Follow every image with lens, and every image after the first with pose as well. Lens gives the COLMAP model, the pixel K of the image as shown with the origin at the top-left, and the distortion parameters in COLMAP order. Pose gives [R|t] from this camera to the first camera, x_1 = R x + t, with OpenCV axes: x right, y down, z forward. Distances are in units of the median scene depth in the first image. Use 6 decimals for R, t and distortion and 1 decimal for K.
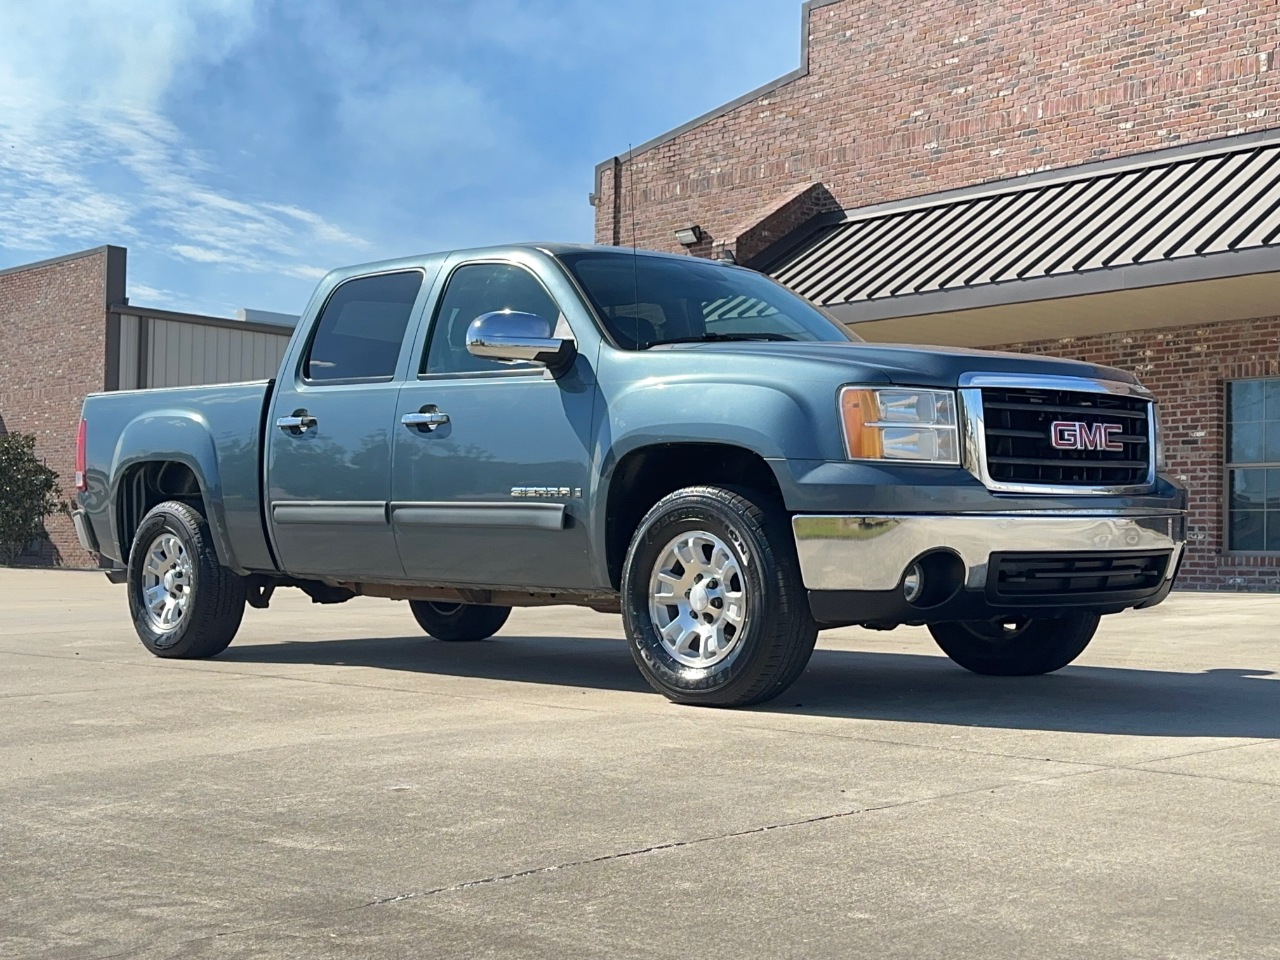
lens RADIAL K [[1734.5, 0, 634.0], [0, 1734.5, 478.0], [0, 0, 1]] dist [0.200666, -0.405990]
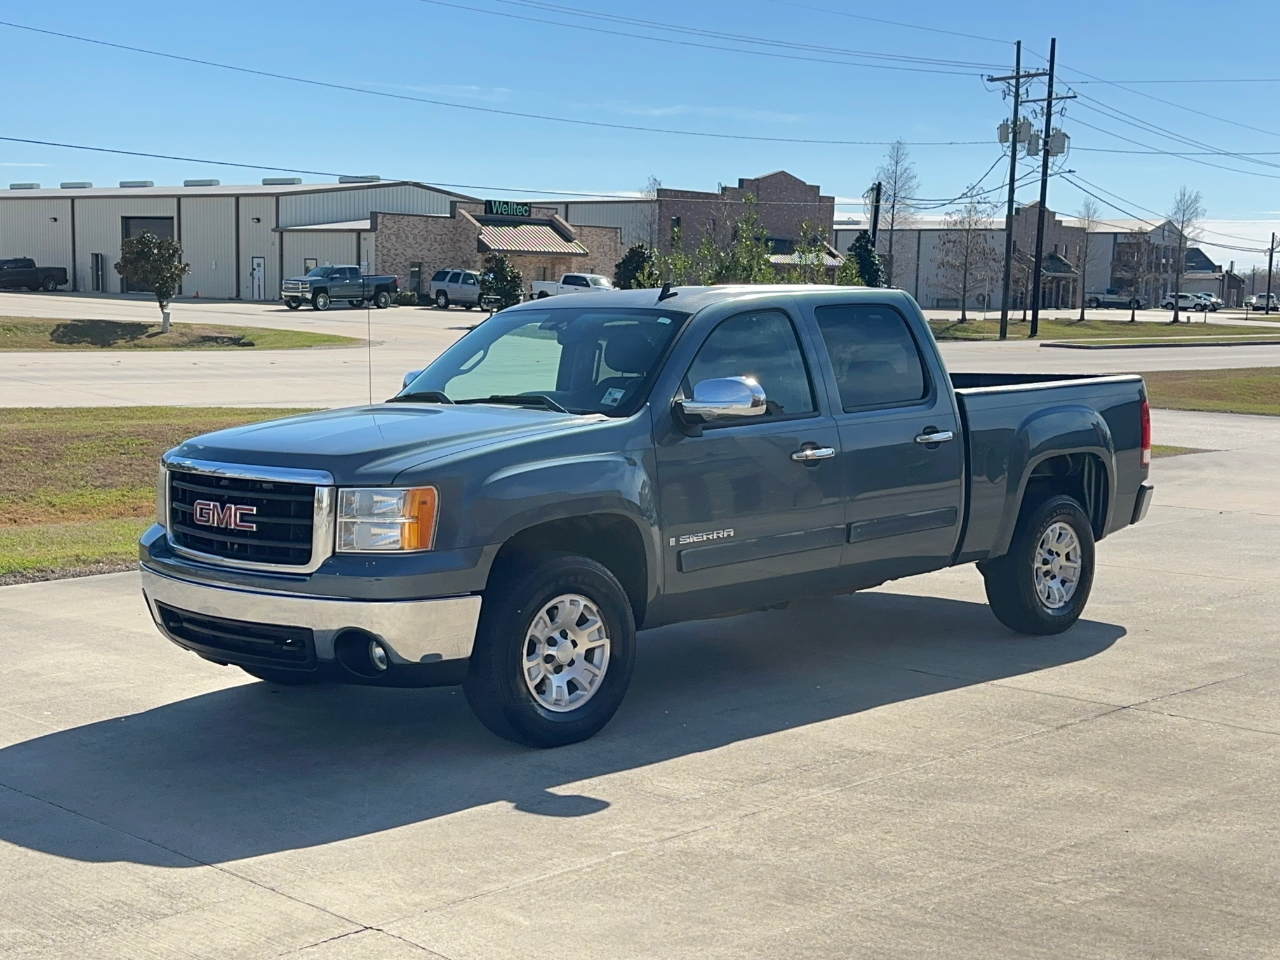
lens RADIAL K [[1734.5, 0, 634.0], [0, 1734.5, 478.0], [0, 0, 1]] dist [0.200666, -0.405990]
pose [[0.028036, 0.094264, -0.995152, 0.963874], [0.028897, 0.995051, 0.095069, -0.102367], [0.999189, -0.031422, 0.025173, 0.849409]]
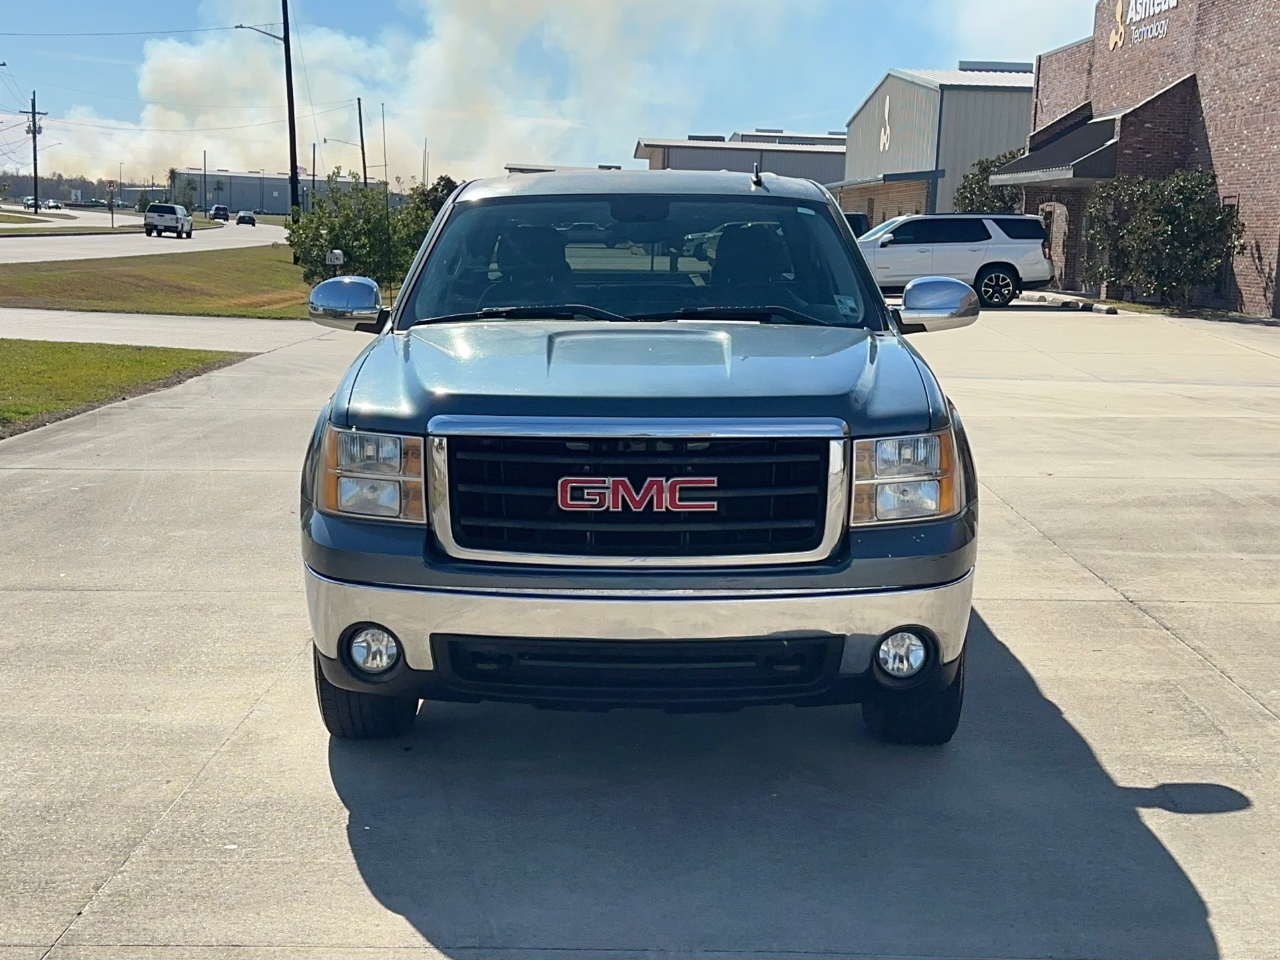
lens RADIAL K [[1818.6, 0, 615.2], [0, 1818.6, 479.9], [0, 0, 1]] dist [0.219308, -0.519282]
pose [[0.712844, 0.108439, -0.692889, 0.560436], [0.008713, 0.986528, 0.163358, -0.112183], [0.701269, -0.122486, 0.702296, 0.286520]]
